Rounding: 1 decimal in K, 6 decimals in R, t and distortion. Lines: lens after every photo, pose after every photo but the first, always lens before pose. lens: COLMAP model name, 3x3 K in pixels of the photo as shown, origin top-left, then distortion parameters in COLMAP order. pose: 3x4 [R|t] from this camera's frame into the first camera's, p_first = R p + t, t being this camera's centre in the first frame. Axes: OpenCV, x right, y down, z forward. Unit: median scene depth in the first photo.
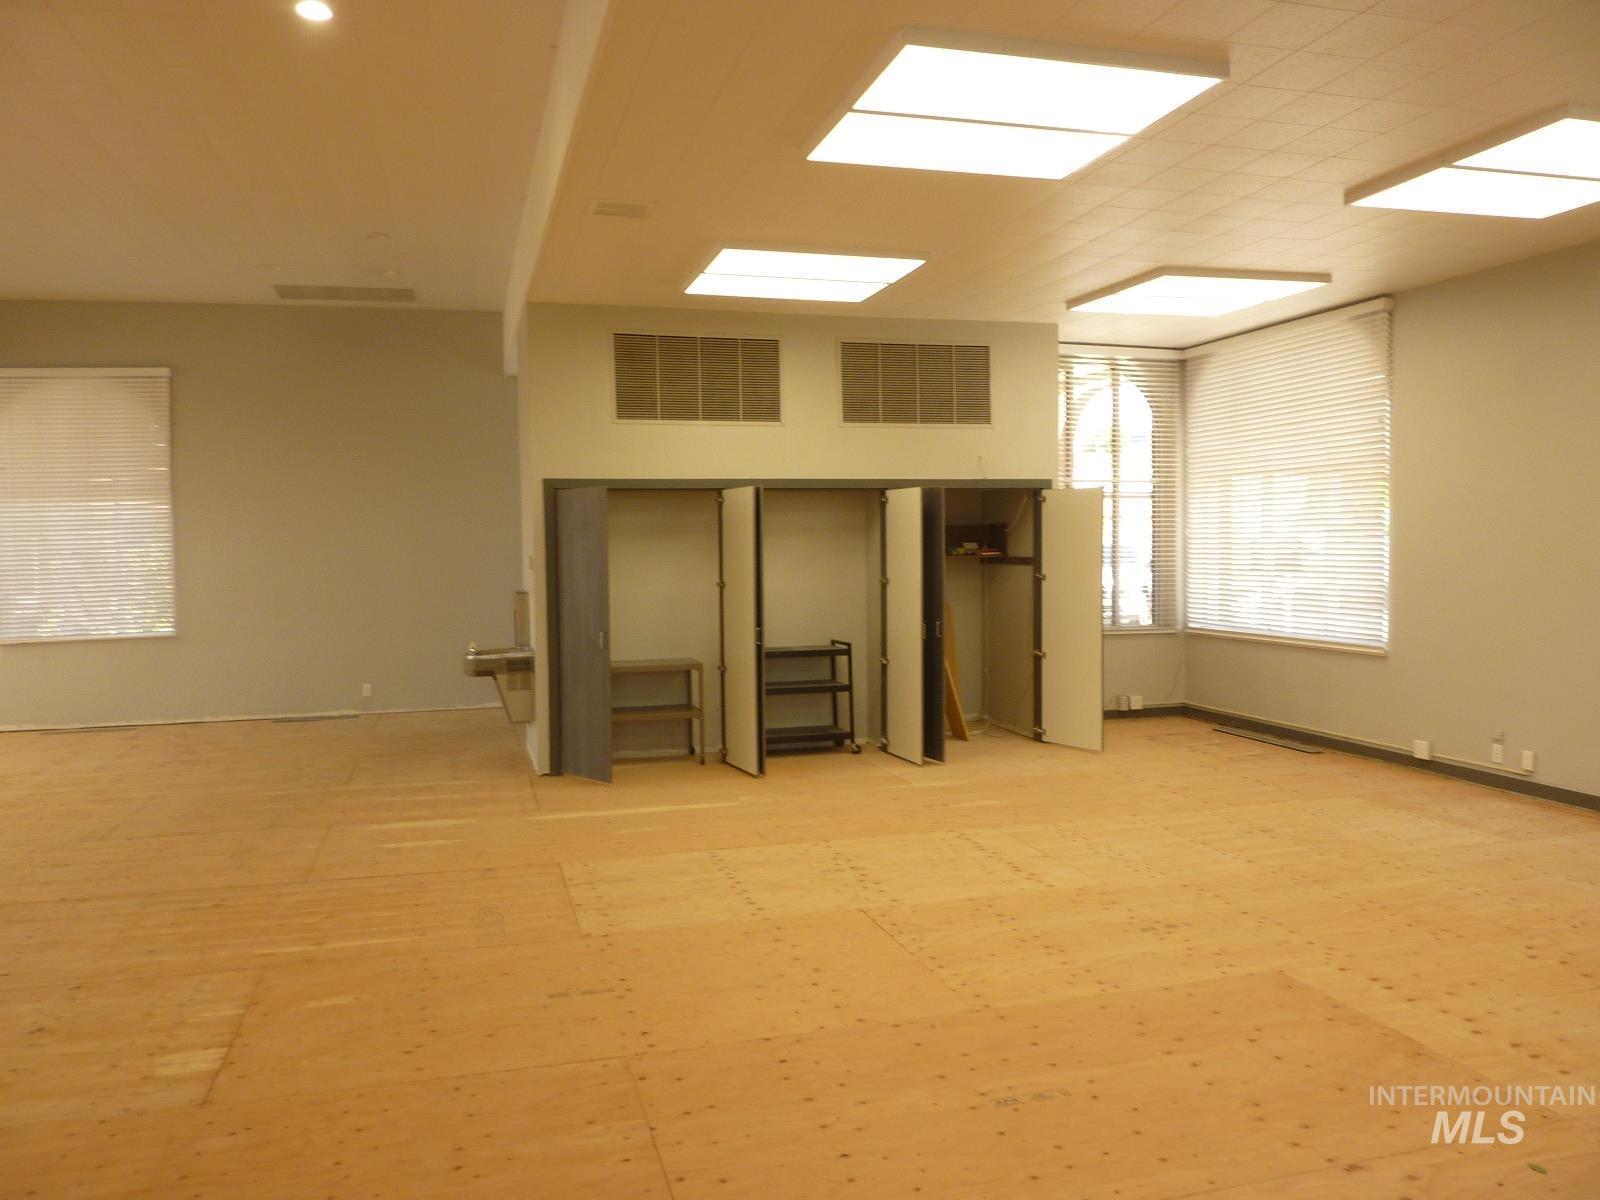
lens RADIAL K [[1193.0, 0, 800.0], [0, 1193.0, 600.0], [0, 0, 1]] dist [-0.004825, -0.038250]
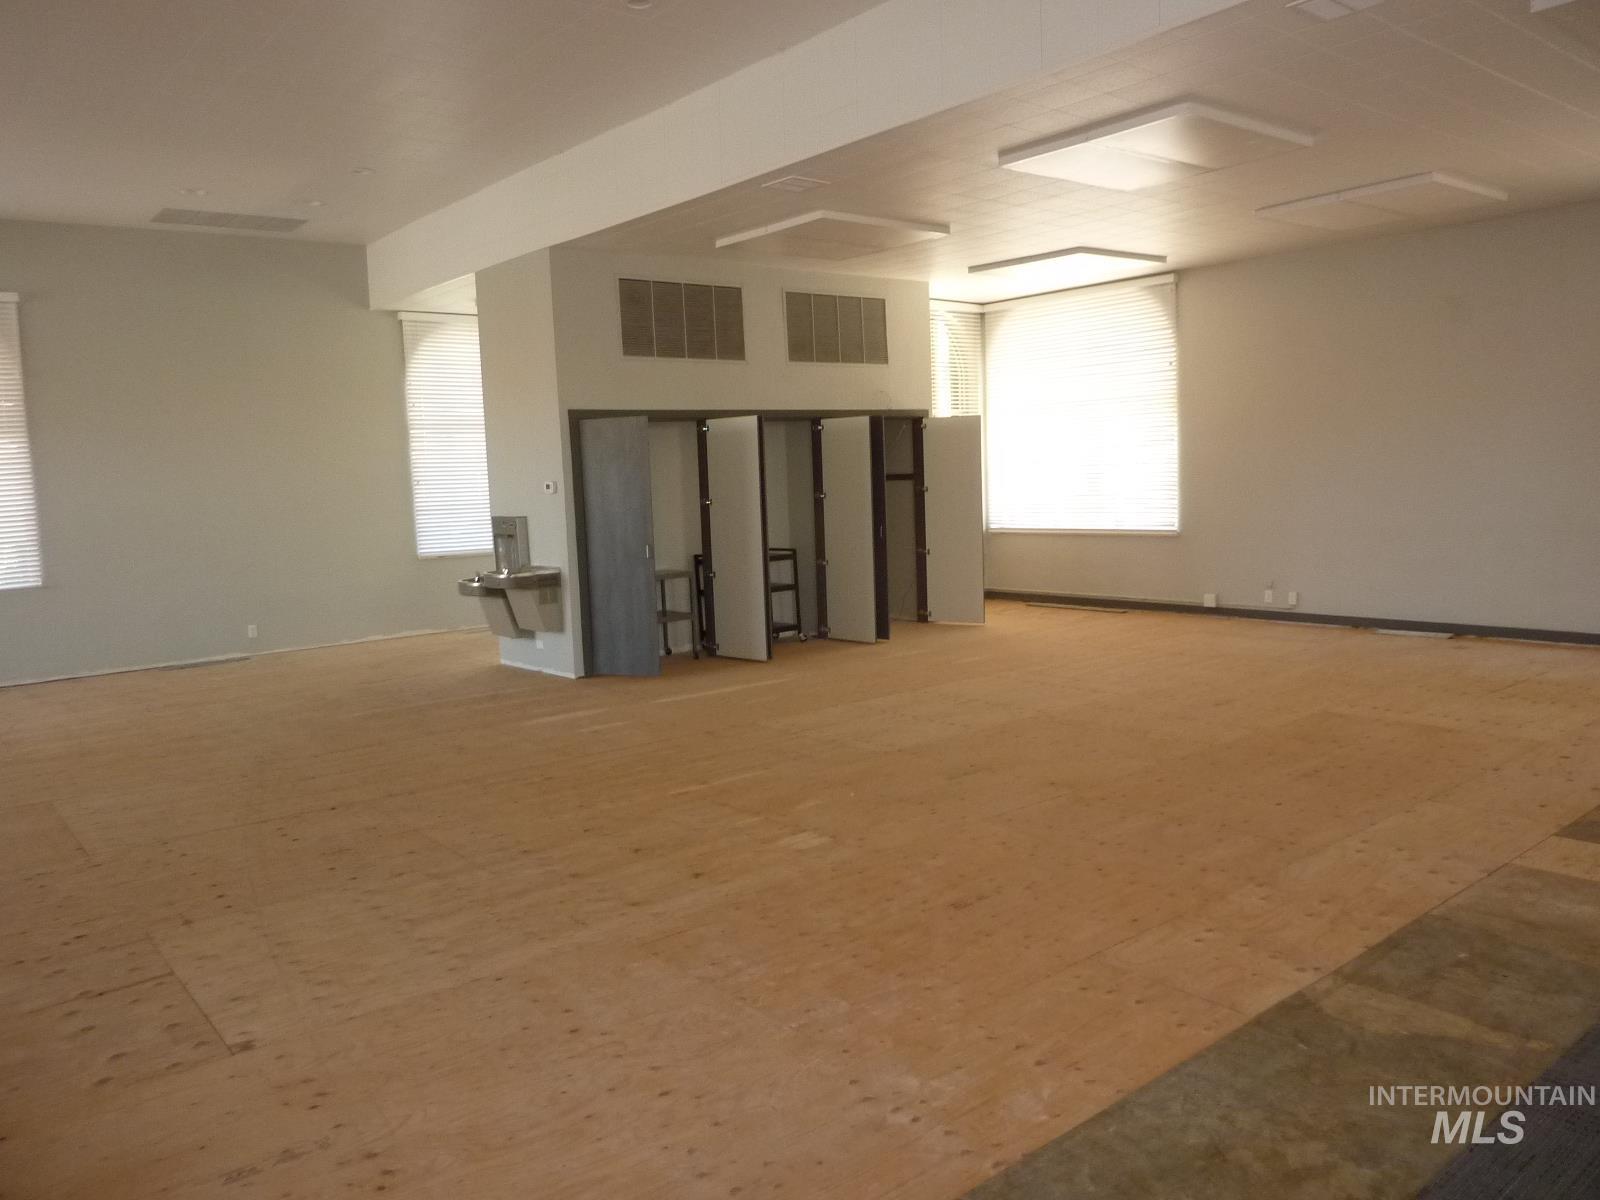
lens RADIAL K [[1193.0, 0, 800.0], [0, 1193.0, 600.0], [0, 0, 1]] dist [-0.004825, -0.038250]
pose [[0.916311, -0.066873, 0.394844, -0.441013], [0.047051, 0.997108, 0.059684, 0.016930], [-0.397693, -0.036111, 0.916808, -0.094159]]
